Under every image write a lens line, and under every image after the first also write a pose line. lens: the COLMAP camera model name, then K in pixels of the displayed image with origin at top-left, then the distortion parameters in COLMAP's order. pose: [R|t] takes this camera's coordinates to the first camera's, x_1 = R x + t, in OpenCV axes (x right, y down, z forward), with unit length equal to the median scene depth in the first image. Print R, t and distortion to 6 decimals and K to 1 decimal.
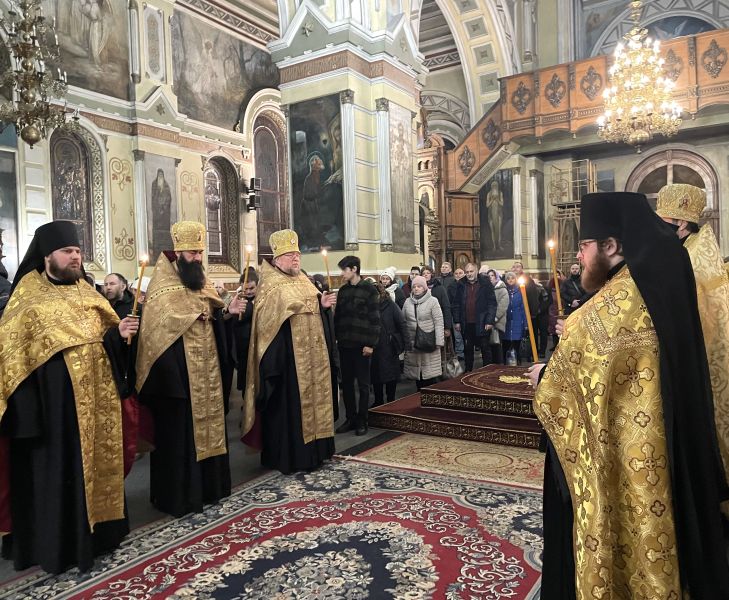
lens RADIAL K [[597.8, 0, 352.9], [0, 597.8, 294.6], [0, 0, 1]] dist [0.093674, -0.119734]
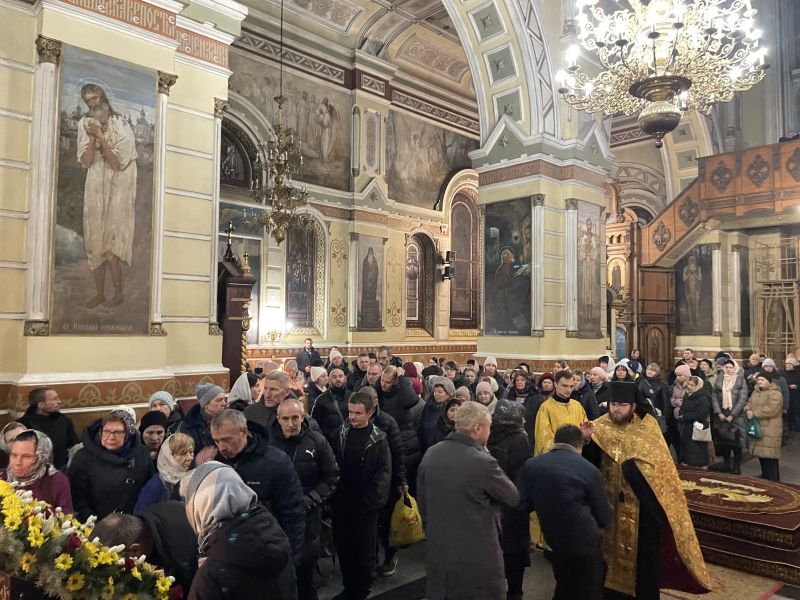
lens RADIAL K [[600.3, 0, 397.9], [0, 600.3, 296.3], [0, 0, 1]] dist [0.097471, -0.123997]
pose [[0.971364, 0.031834, -0.235454, 0.005532], [-0.046916, 0.997171, -0.058730, -0.053752], [0.232918, 0.068095, 0.970109, -0.102172]]
